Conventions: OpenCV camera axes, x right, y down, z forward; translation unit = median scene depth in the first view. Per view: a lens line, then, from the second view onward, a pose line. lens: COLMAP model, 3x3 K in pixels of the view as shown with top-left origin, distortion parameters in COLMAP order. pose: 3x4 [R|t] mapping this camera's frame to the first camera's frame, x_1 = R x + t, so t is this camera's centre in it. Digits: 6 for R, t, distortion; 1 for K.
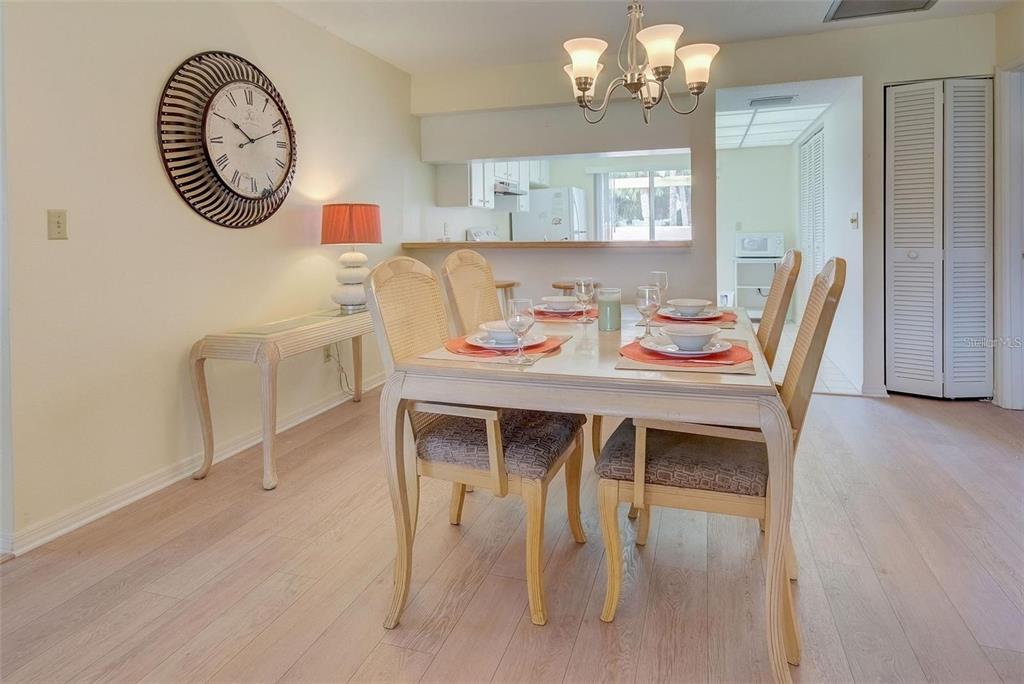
lens RADIAL K [[577.1, 0, 522.3], [0, 577.1, 235.5], [0, 0, 1]] dist [0.000662, -0.001075]
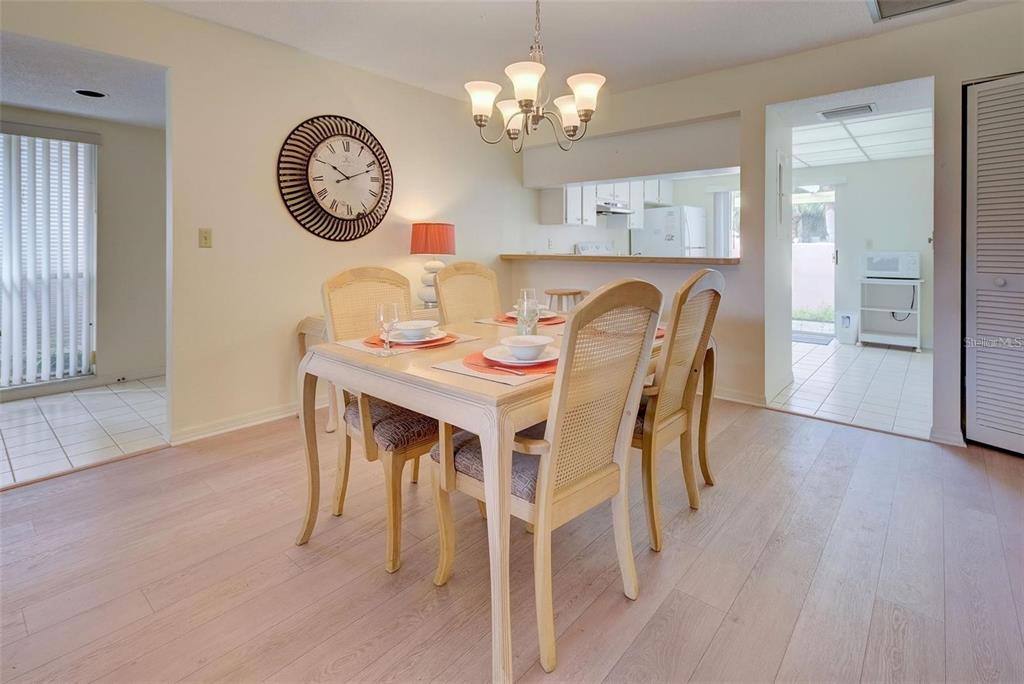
lens RADIAL K [[489.3, 0, 514.2], [0, 489.3, 247.4], [0, 0, 1]] dist [0.002270, 0.000139]
pose [[0.921304, 0.017024, -0.388471, 0.348750], [-0.017121, 0.999848, 0.003213, -0.009058], [0.388467, 0.003691, 0.921455, 0.079584]]
